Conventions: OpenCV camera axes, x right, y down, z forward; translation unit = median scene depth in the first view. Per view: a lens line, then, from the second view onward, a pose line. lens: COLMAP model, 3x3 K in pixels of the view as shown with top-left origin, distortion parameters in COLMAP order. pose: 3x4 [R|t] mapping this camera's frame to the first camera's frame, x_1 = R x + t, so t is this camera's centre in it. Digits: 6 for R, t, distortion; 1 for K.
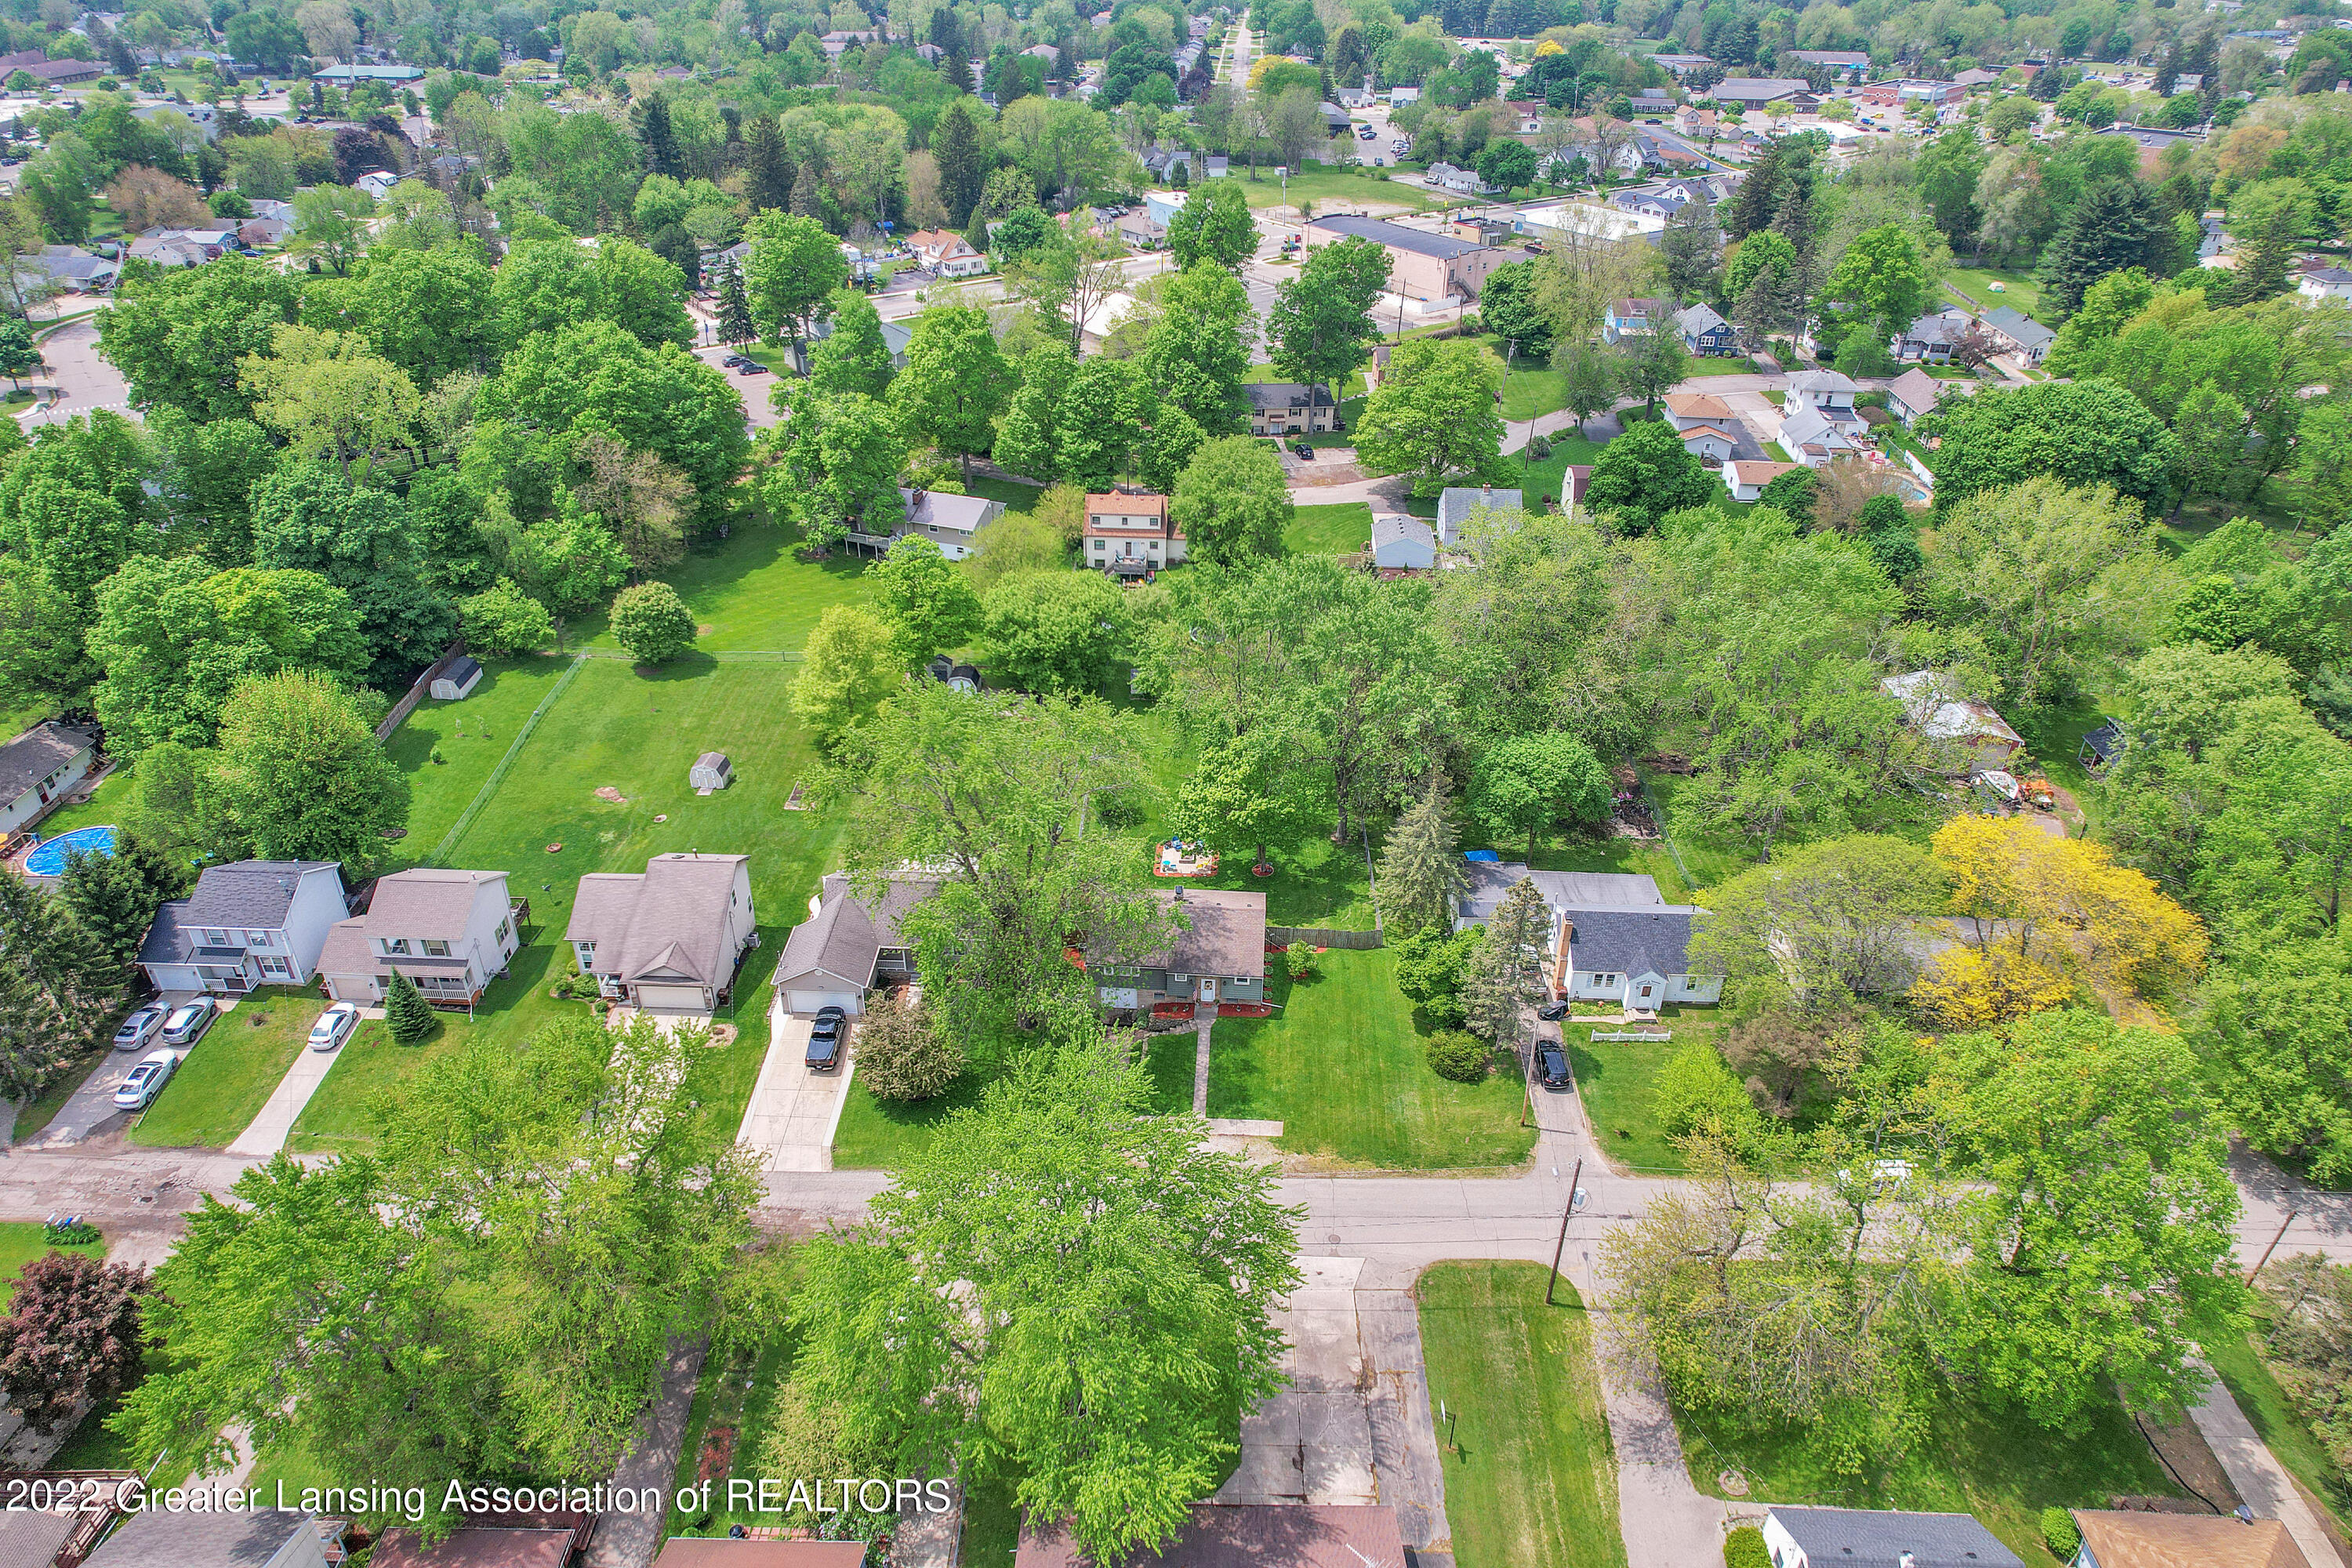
lens RADIAL K [[1530.1, 0, 1144.4], [0, 1530.1, 769.4], [0, 0, 1]] dist [-0.087144, 0.077563]
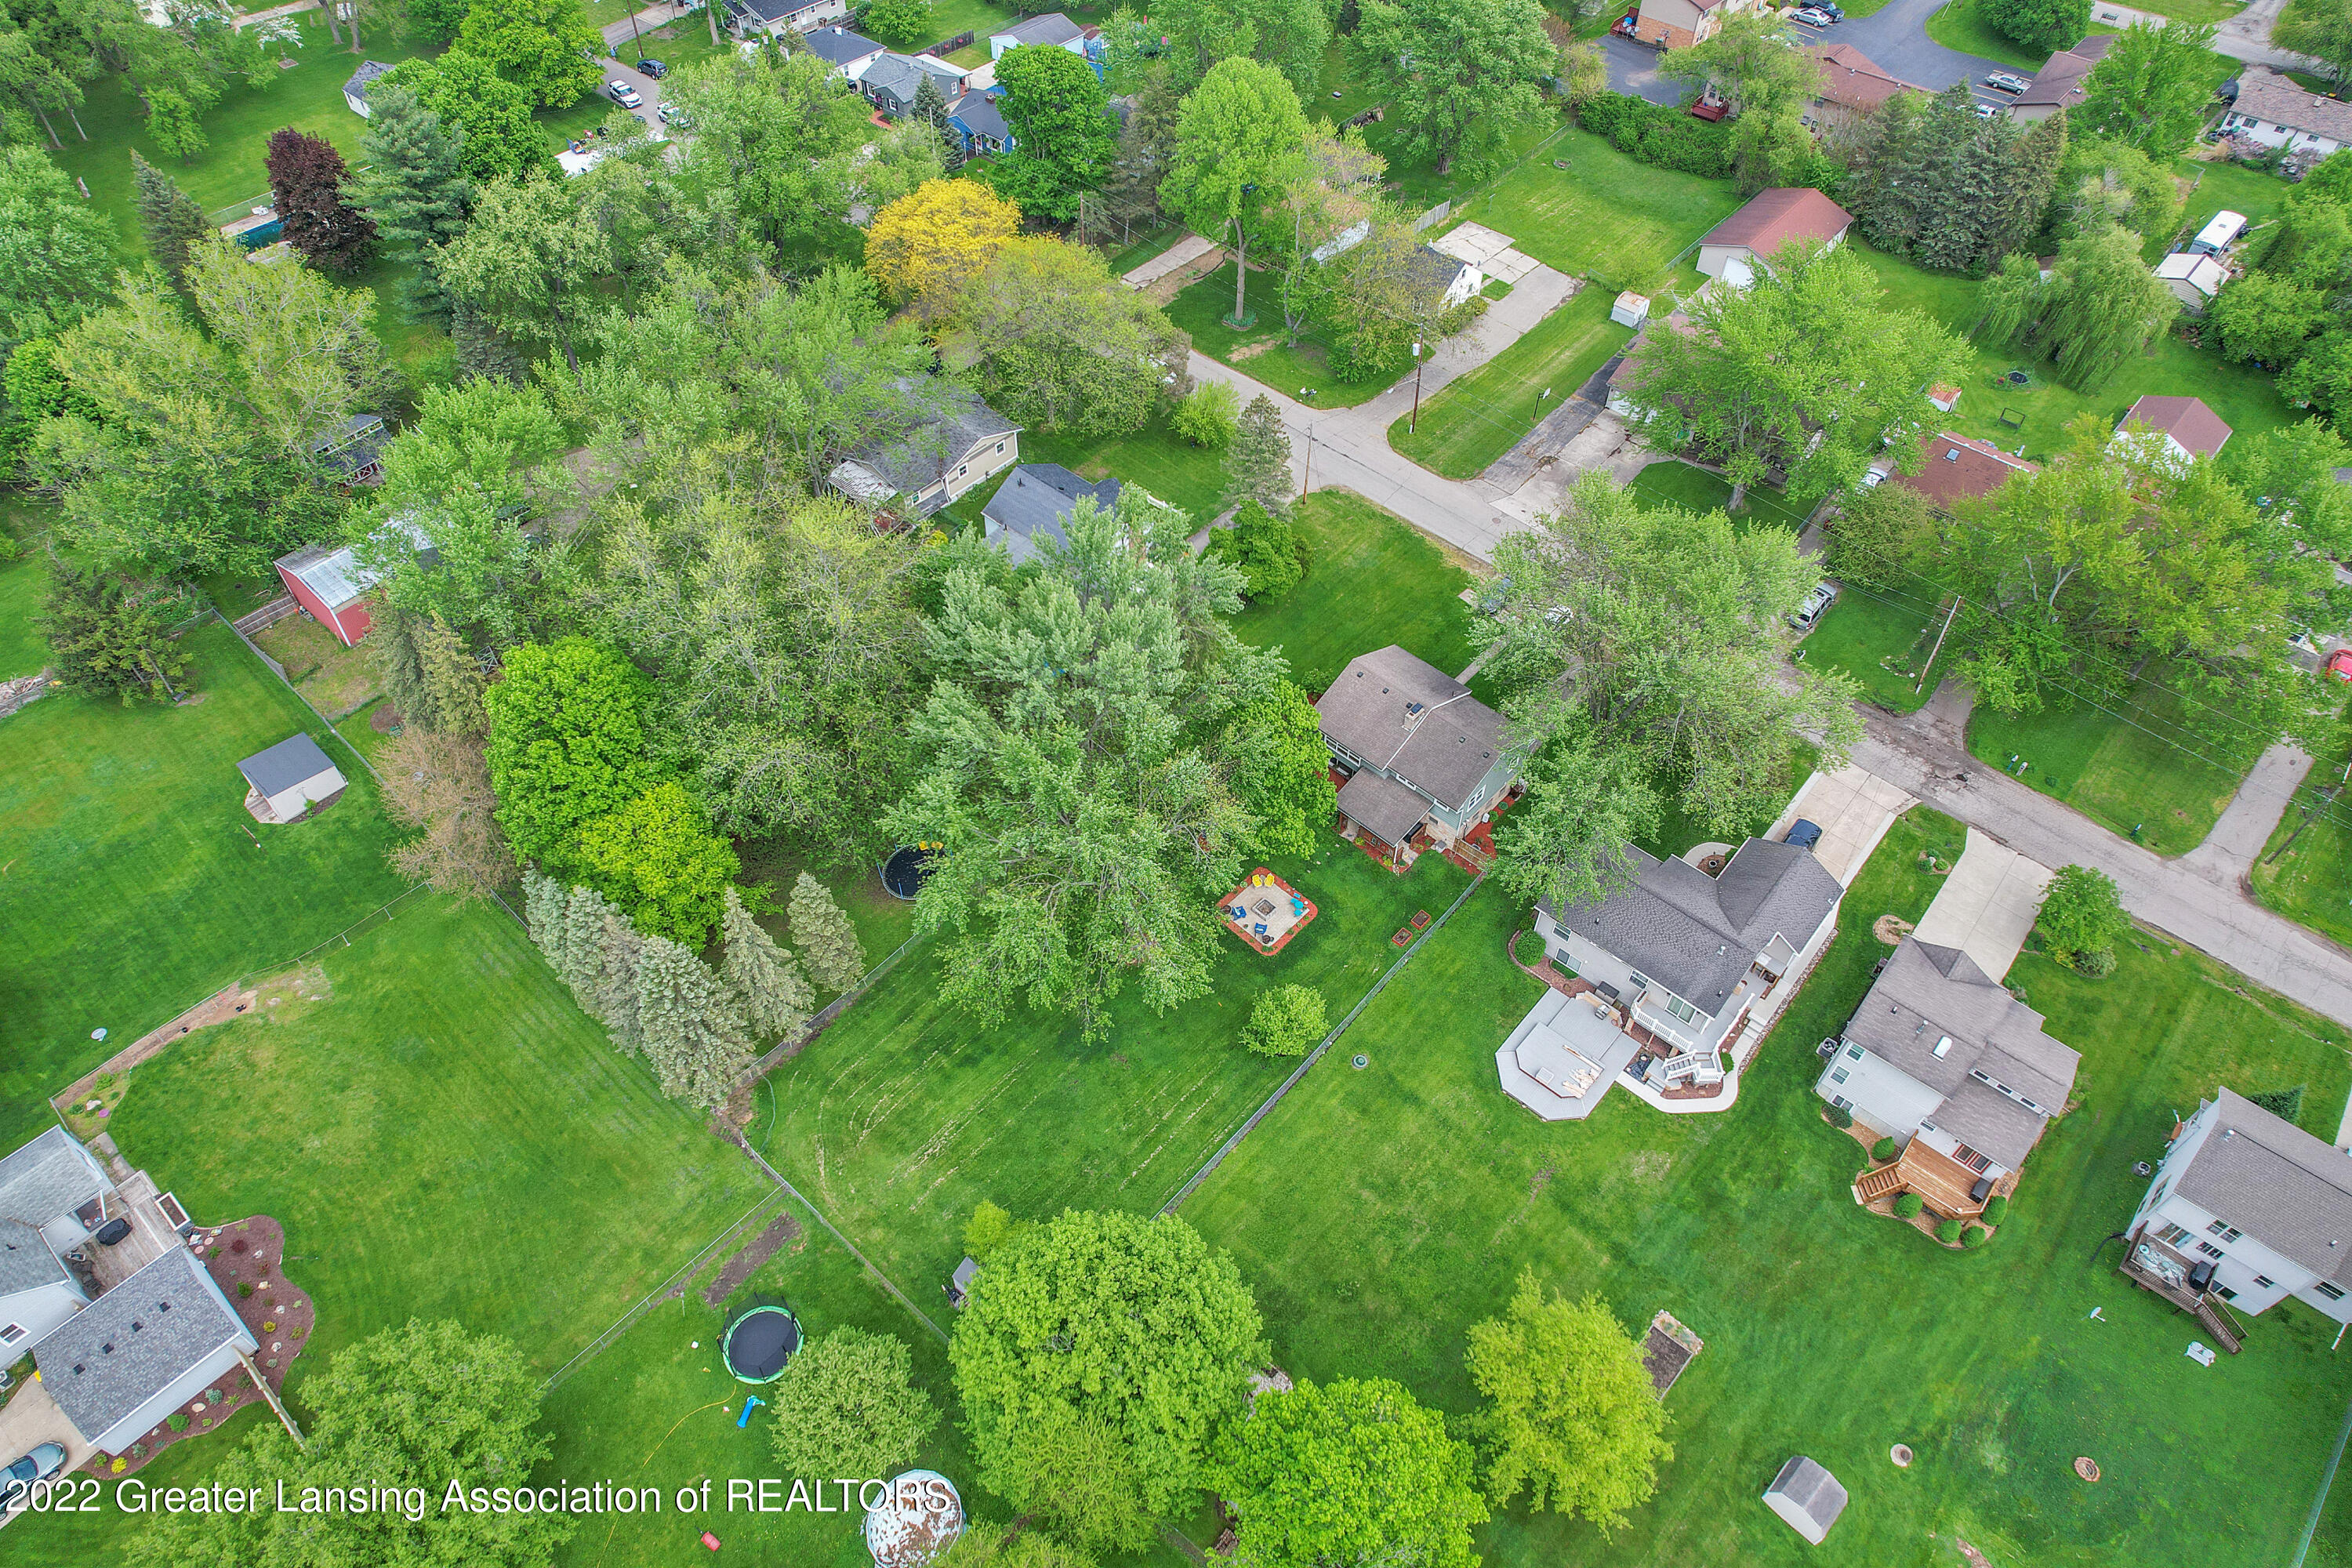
lens RADIAL K [[1530.1, 0, 1144.4], [0, 1530.1, 769.4], [0, 0, 1]] dist [-0.087144, 0.077563]
pose [[-0.773990, -0.490626, 0.400281, -0.265529], [0.284494, 0.295307, 0.912062, -0.890860], [-0.565687, 0.819805, -0.088984, 1.361585]]
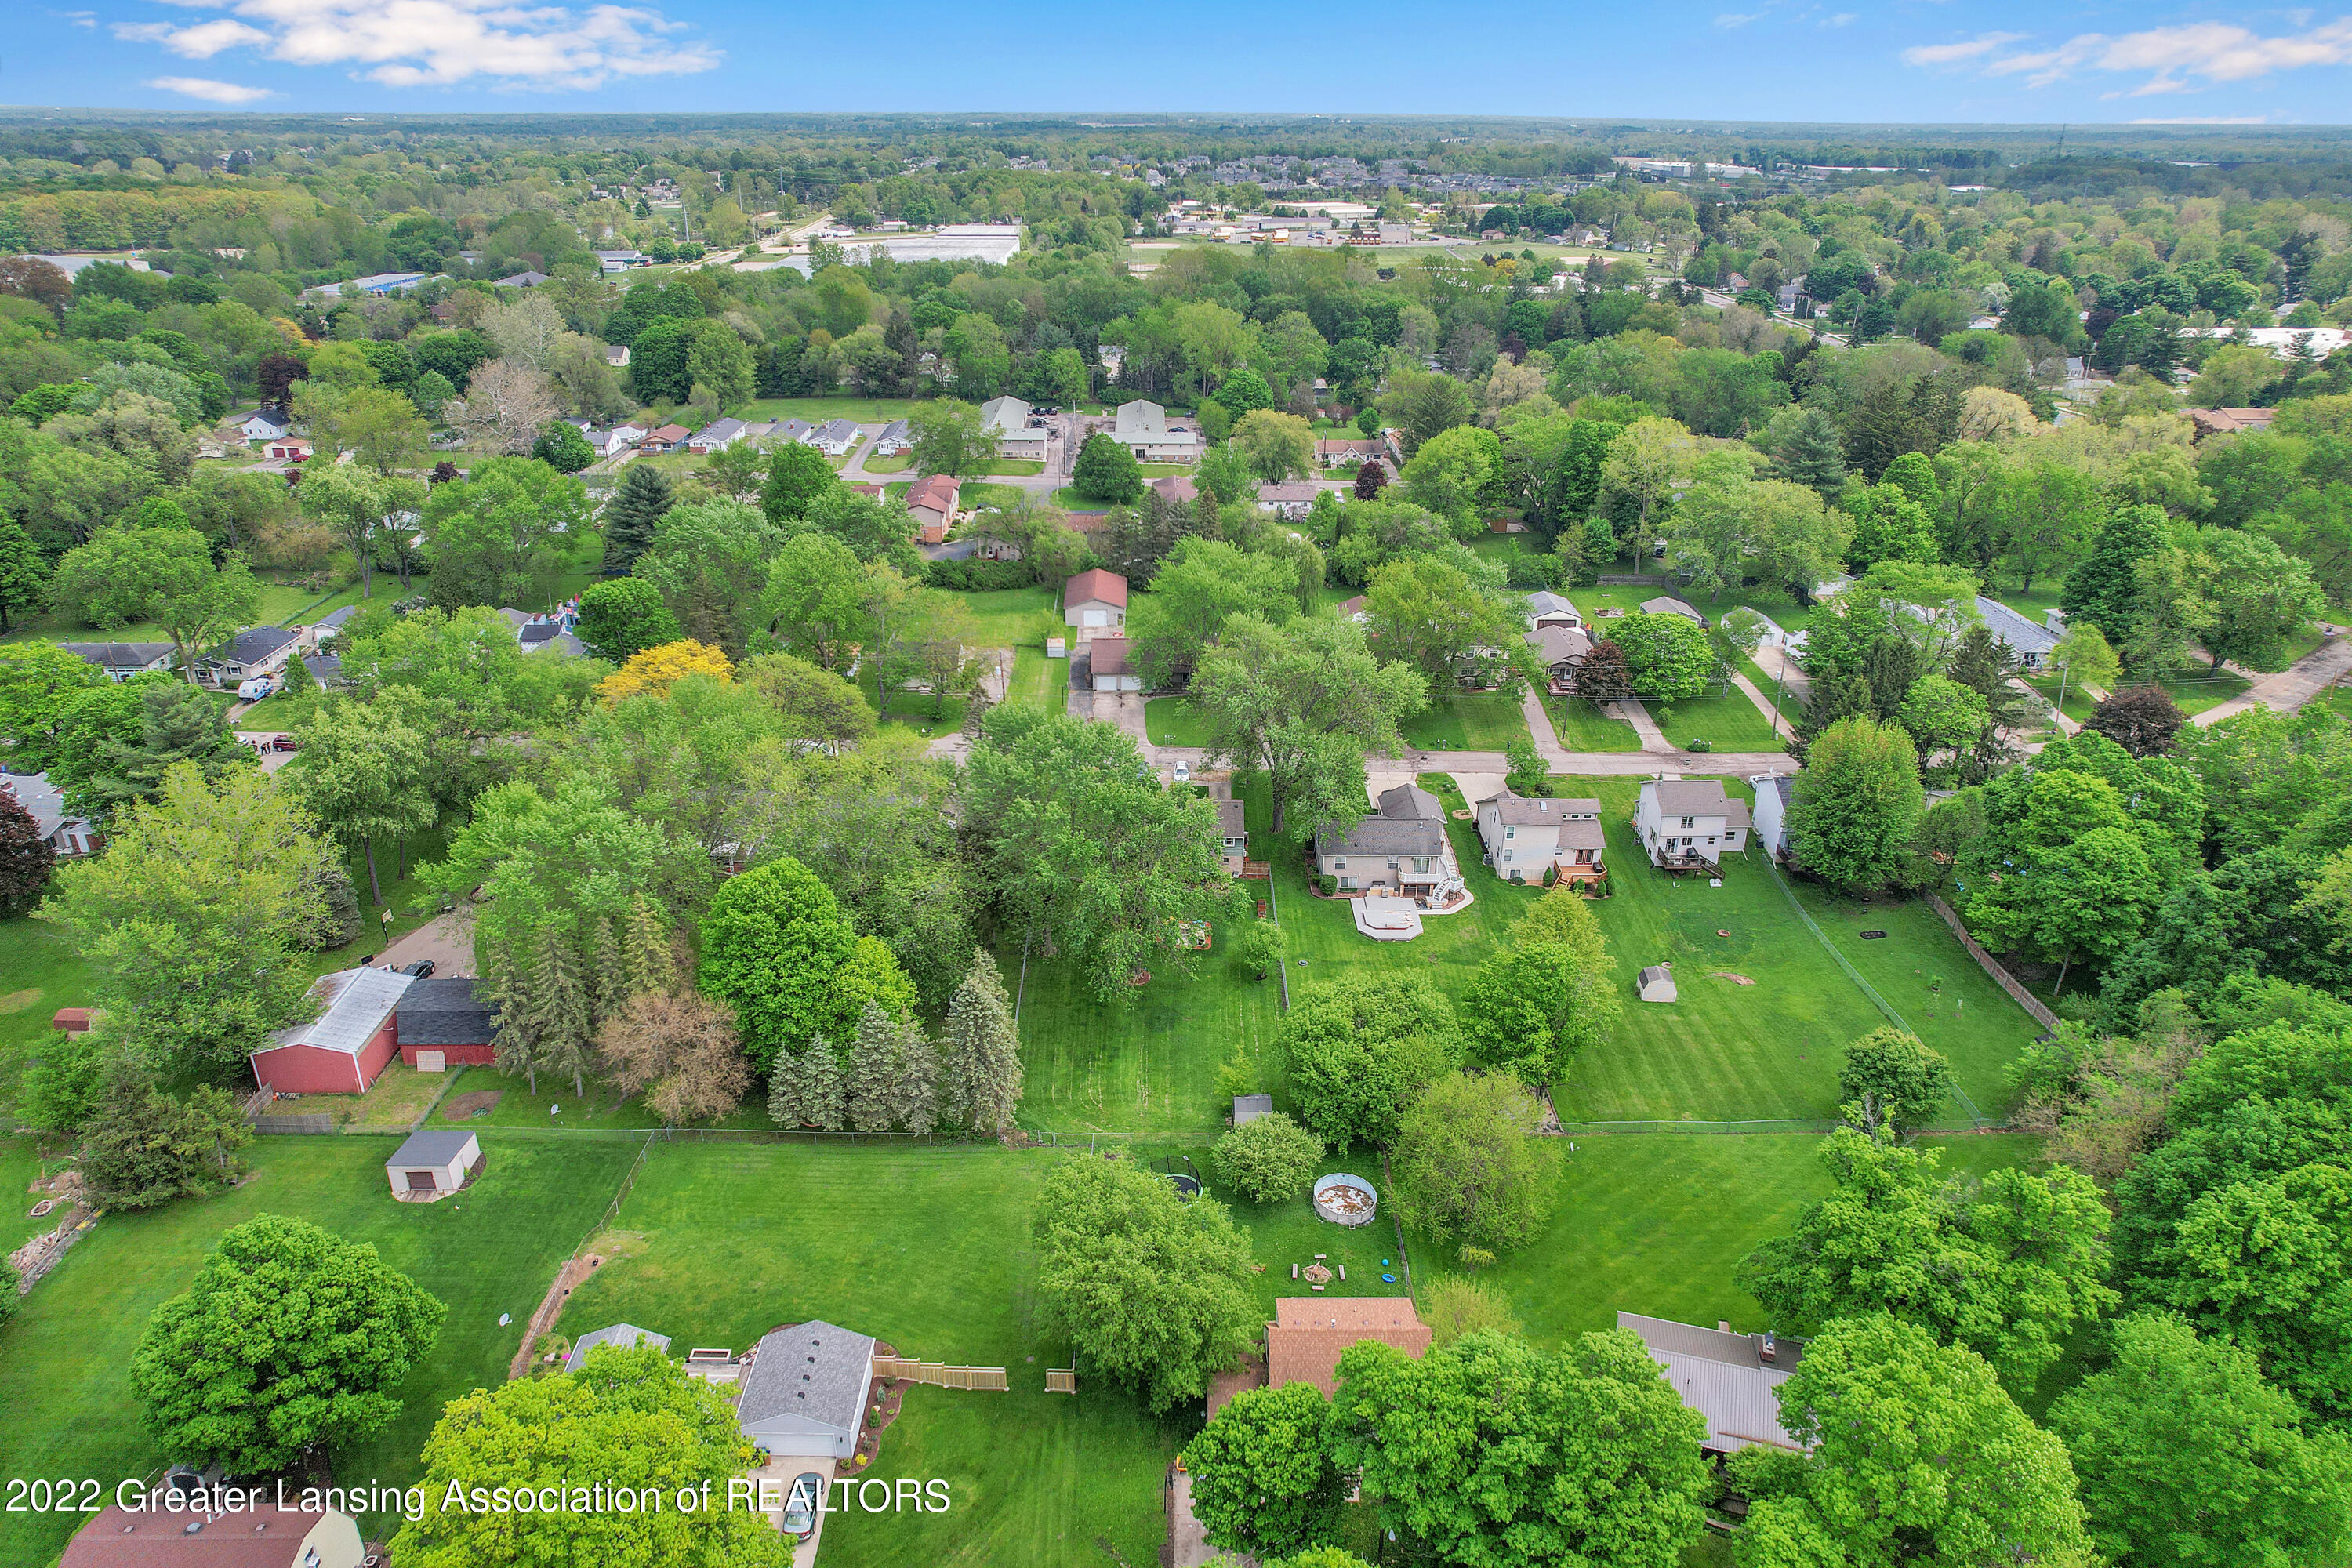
lens RADIAL K [[1530.1, 0, 1144.4], [0, 1530.1, 769.4], [0, 0, 1]] dist [-0.087144, 0.077563]
pose [[-0.998743, -0.010475, -0.049010, 0.149769], [-0.045174, 0.611633, 0.789851, -1.215421], [0.021703, 0.791072, -0.611337, 2.106282]]
